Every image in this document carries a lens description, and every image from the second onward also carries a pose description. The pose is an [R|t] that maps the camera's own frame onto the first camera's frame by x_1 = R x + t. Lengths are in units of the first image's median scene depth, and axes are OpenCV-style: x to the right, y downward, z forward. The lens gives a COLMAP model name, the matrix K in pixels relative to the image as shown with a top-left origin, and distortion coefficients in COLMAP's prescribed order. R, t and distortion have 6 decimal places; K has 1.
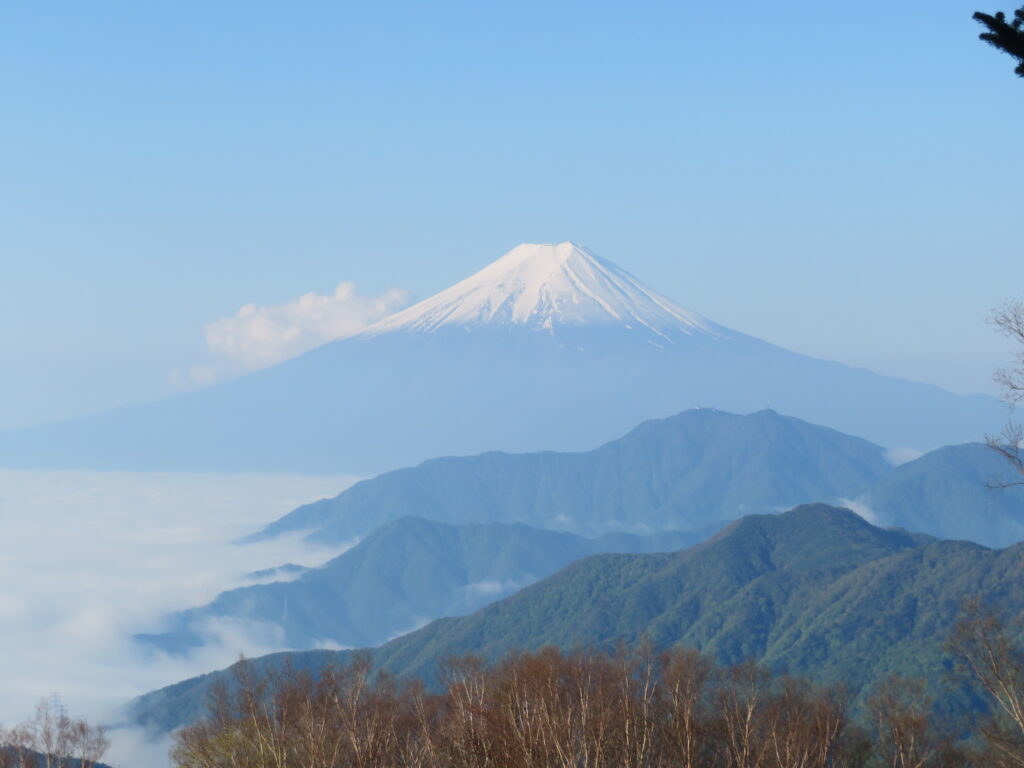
lens RADIAL K [[890.5, 0, 512.0], [0, 890.5, 384.0], [0, 0, 1]] dist [-0.001247, -0.003540]
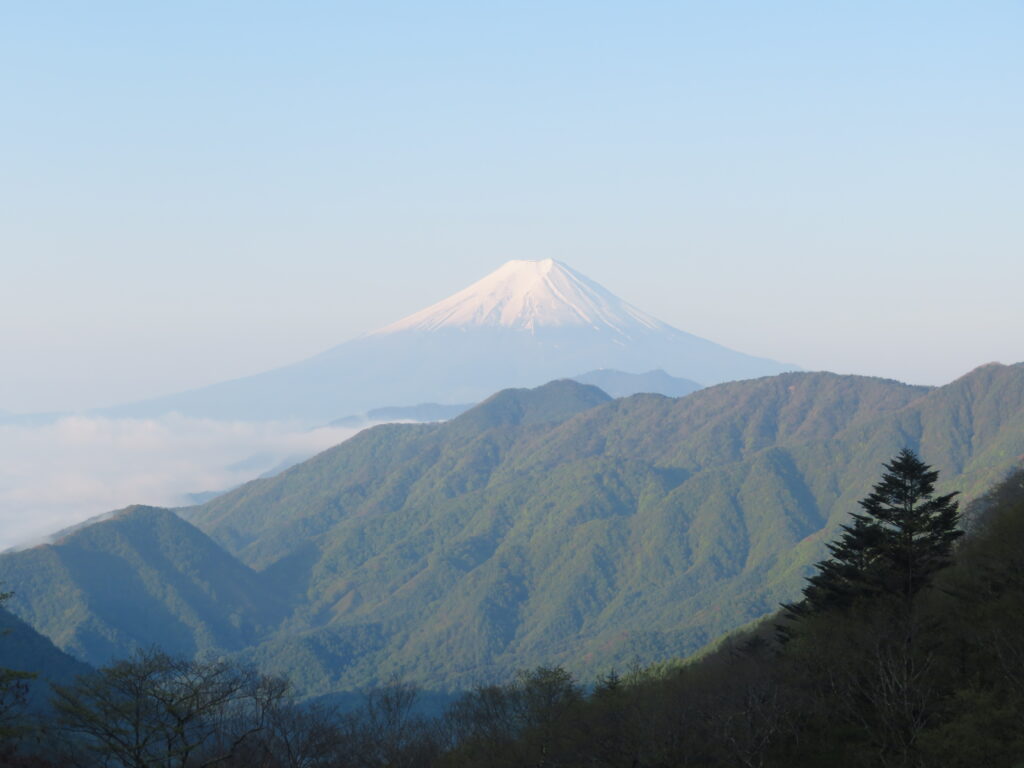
lens RADIAL K [[737.0, 0, 512.0], [0, 737.0, 384.0], [0, 0, 1]] dist [0.003462, 0.002271]
pose [[0.999980, 0.004871, -0.004043, 0.313802], [-0.004863, 0.999986, 0.001909, 0.157378], [0.004053, -0.001890, 0.999990, 0.029348]]
